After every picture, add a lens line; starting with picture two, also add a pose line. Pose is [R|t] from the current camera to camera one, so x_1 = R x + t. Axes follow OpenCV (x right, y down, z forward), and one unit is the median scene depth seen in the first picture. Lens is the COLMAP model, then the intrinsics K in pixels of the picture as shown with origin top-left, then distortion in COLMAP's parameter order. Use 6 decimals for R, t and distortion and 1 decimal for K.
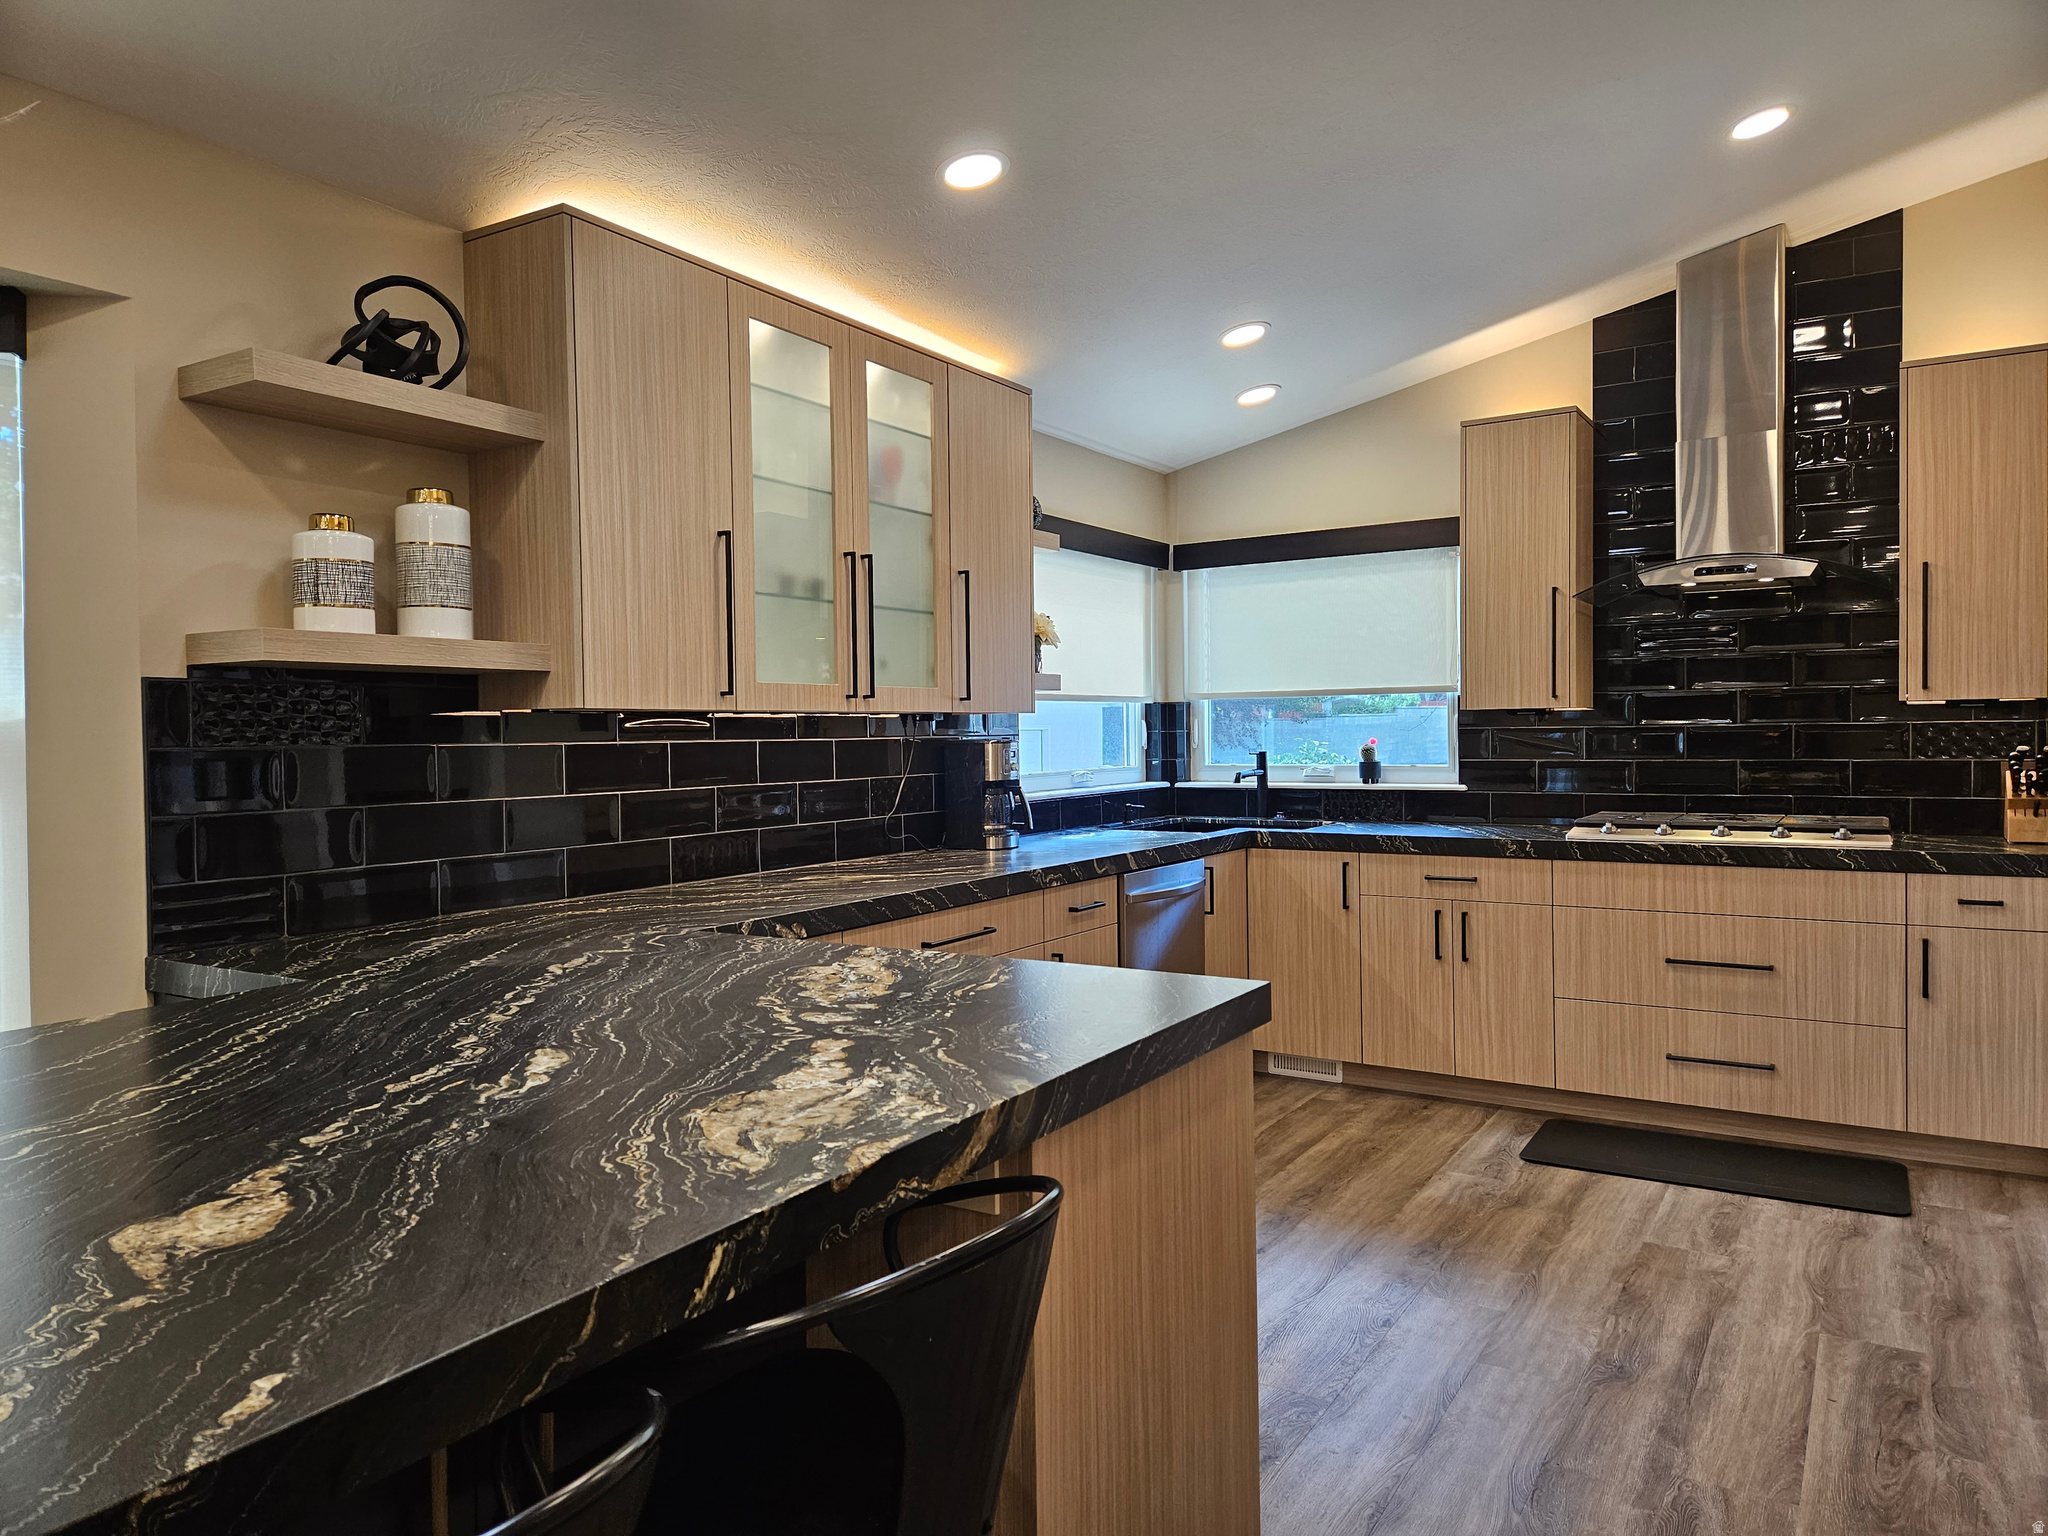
lens RADIAL K [[1376.3, 0, 1018.4], [0, 1376.3, 757.5], [0, 0, 1]] dist [0.045516, -0.040980]
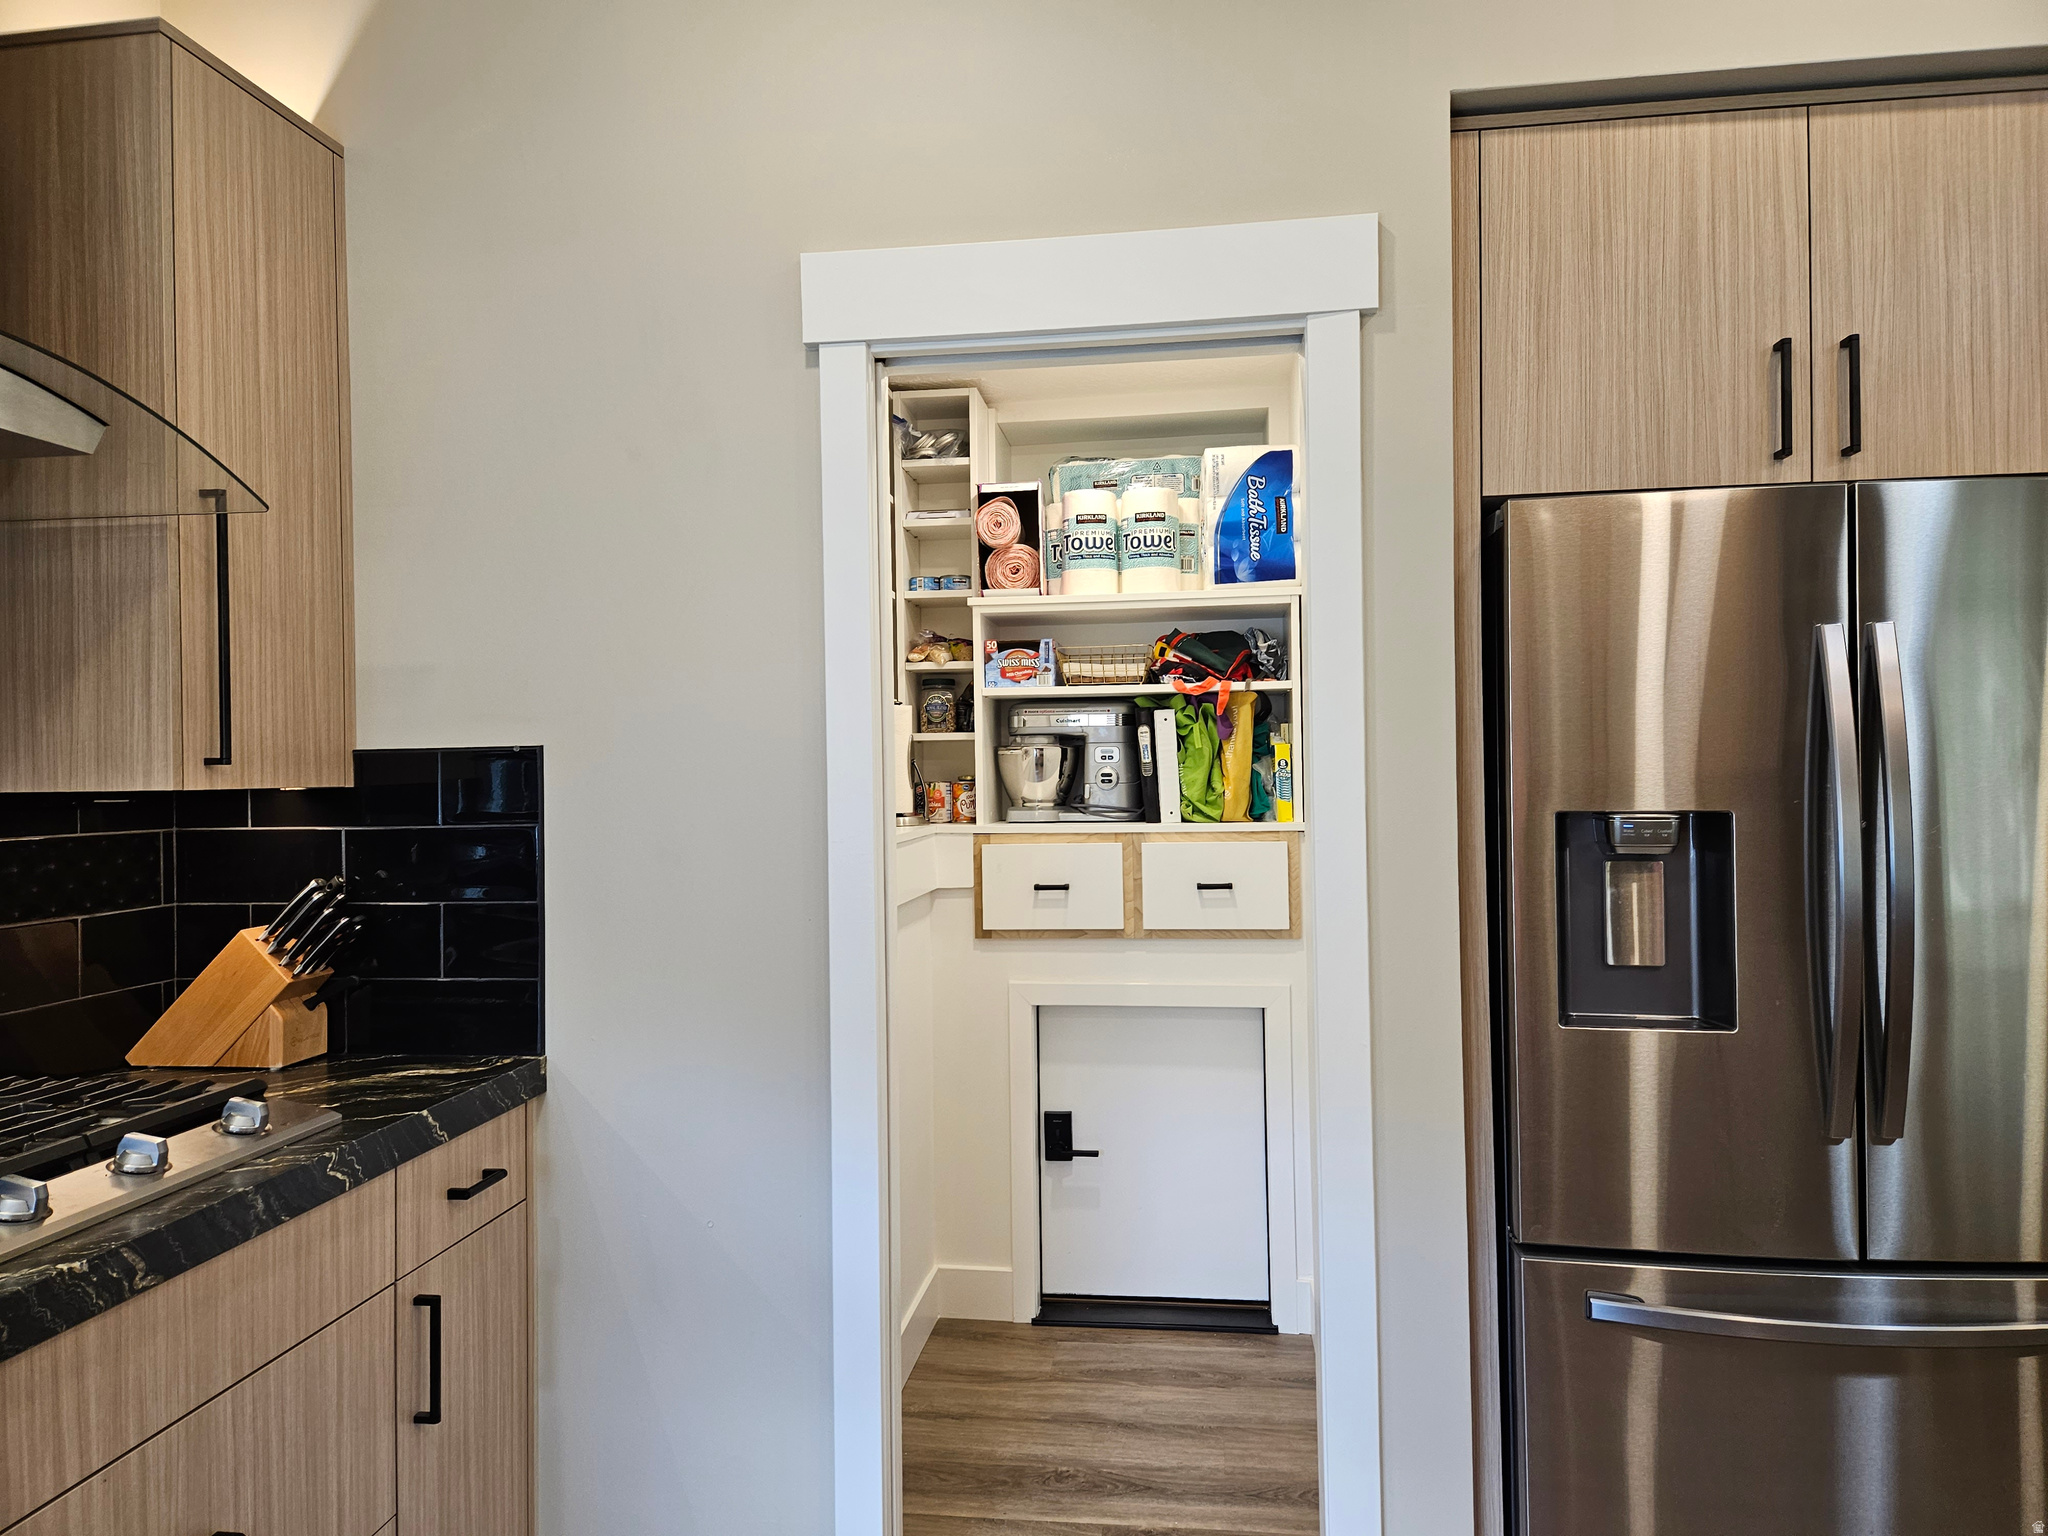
lens RADIAL K [[1376.3, 0, 1024.1], [0, 1376.3, 767.9], [0, 0, 1]] dist [0.045516, -0.040980]
pose [[-0.418225, 0.028243, 0.907904, 0.128455], [0.046249, 0.998882, -0.009769, -0.031508], [-0.907165, 0.037904, -0.419064, 0.947871]]
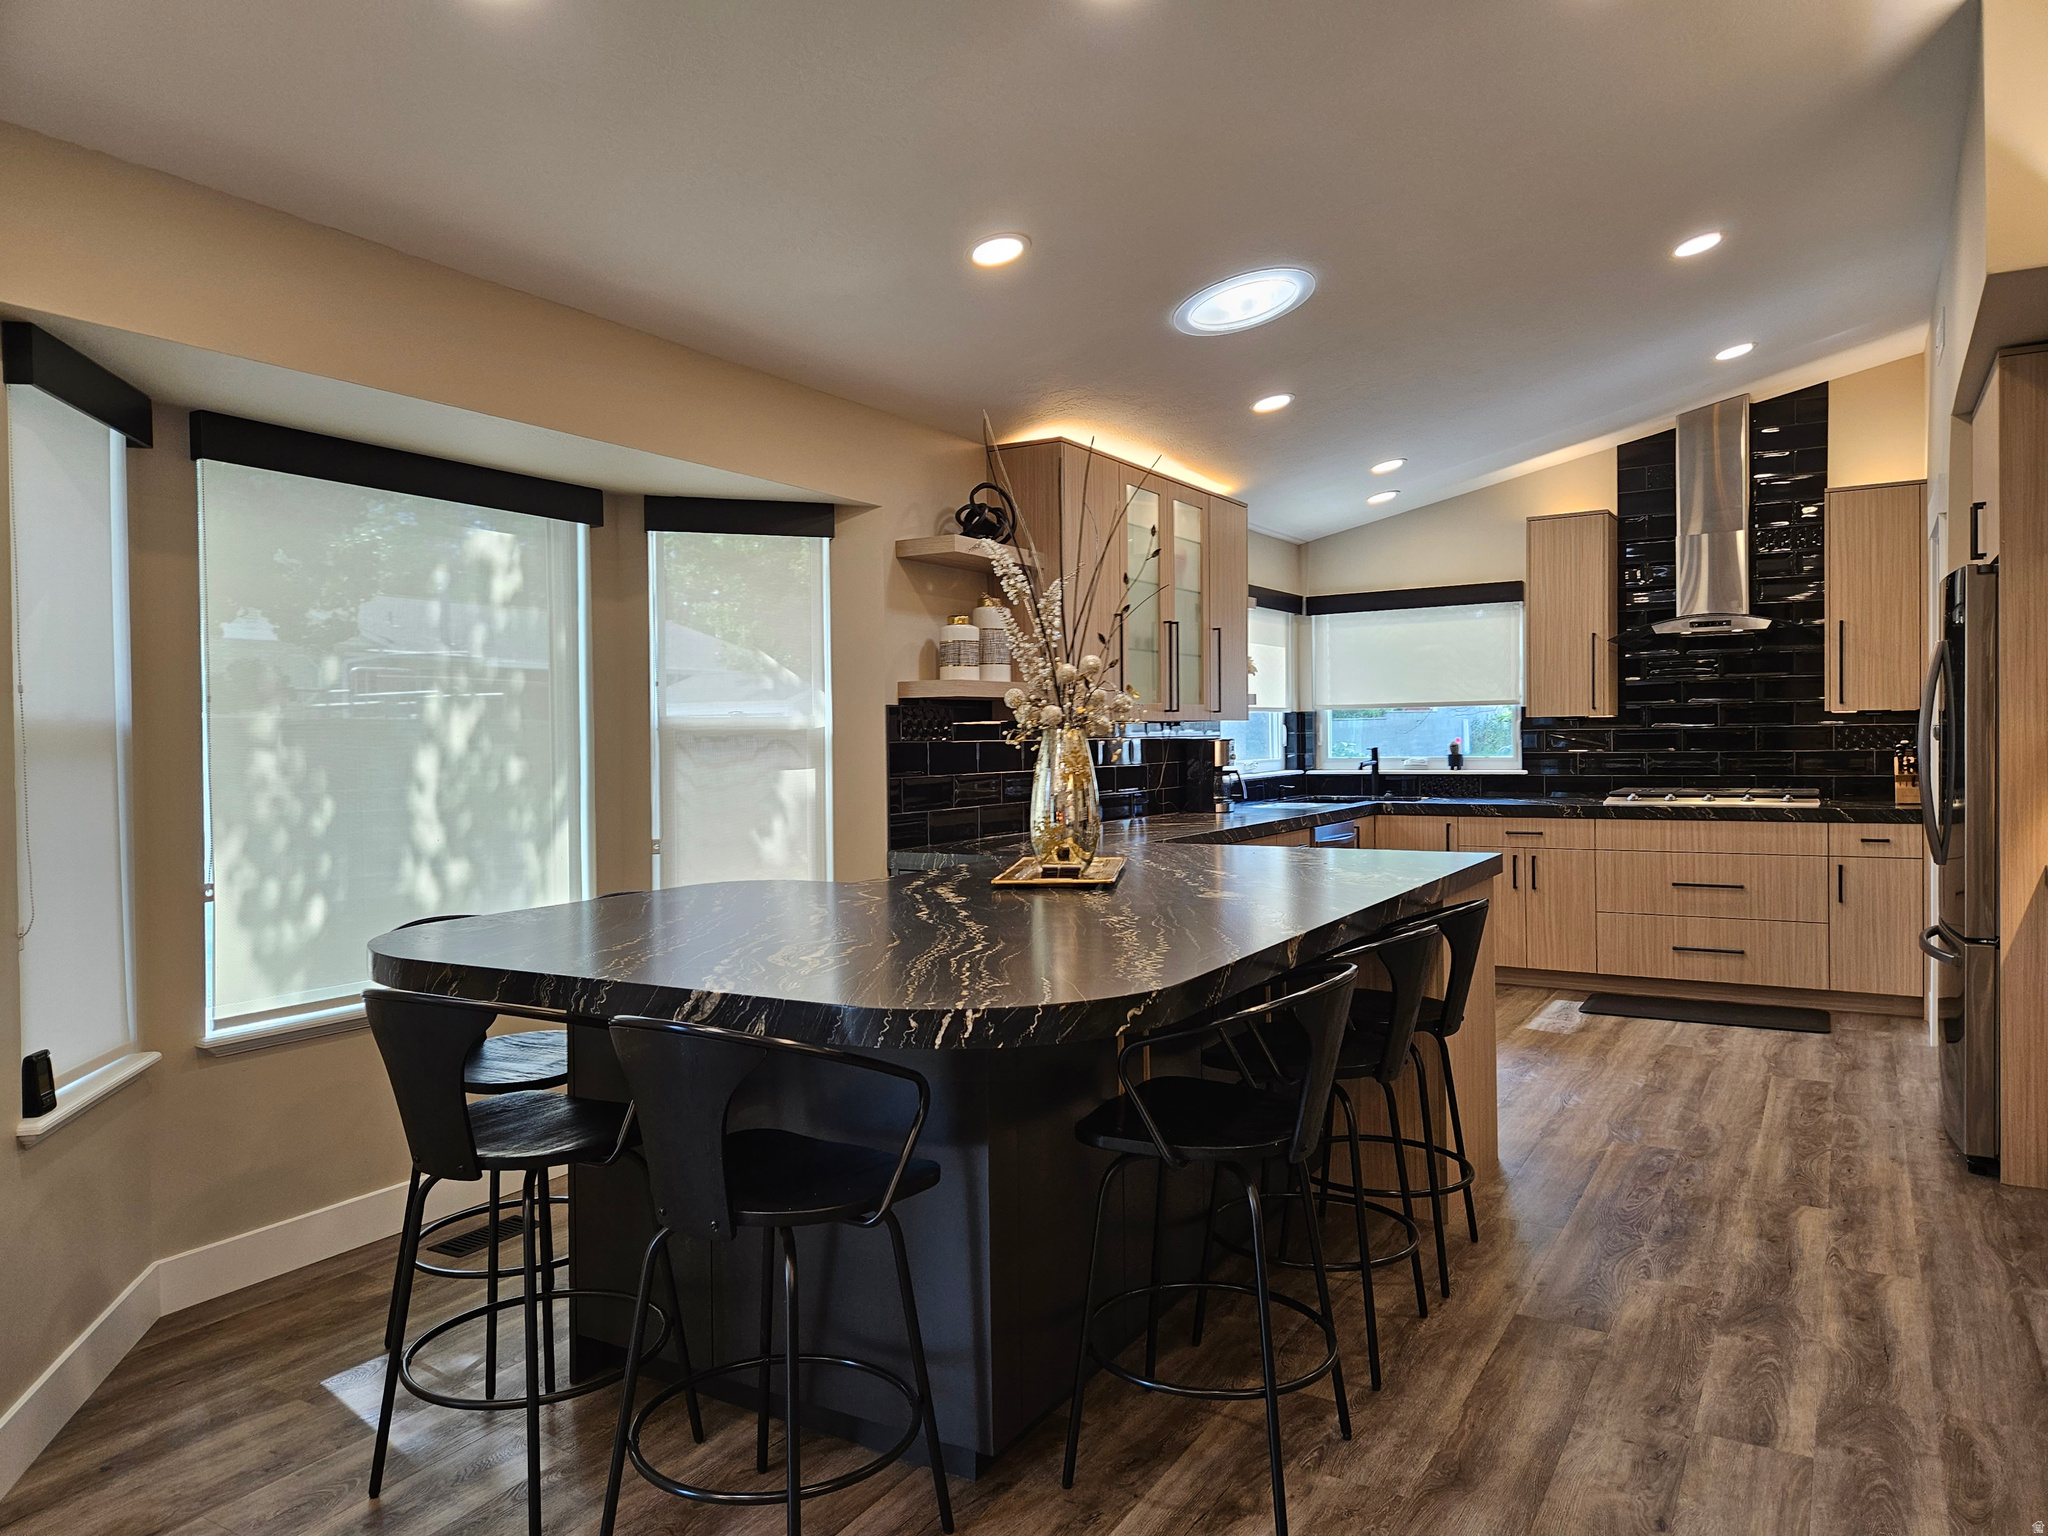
lens RADIAL K [[1376.3, 0, 1003.4], [0, 1376.3, 761.6], [0, 0, 1]] dist [0.045516, -0.040980]
pose [[0.999921, -0.003070, 0.012185, -0.284996], [0.003065, 0.999995, 0.000476, 0.010818], [-0.012186, -0.000439, 0.999926, -0.511286]]
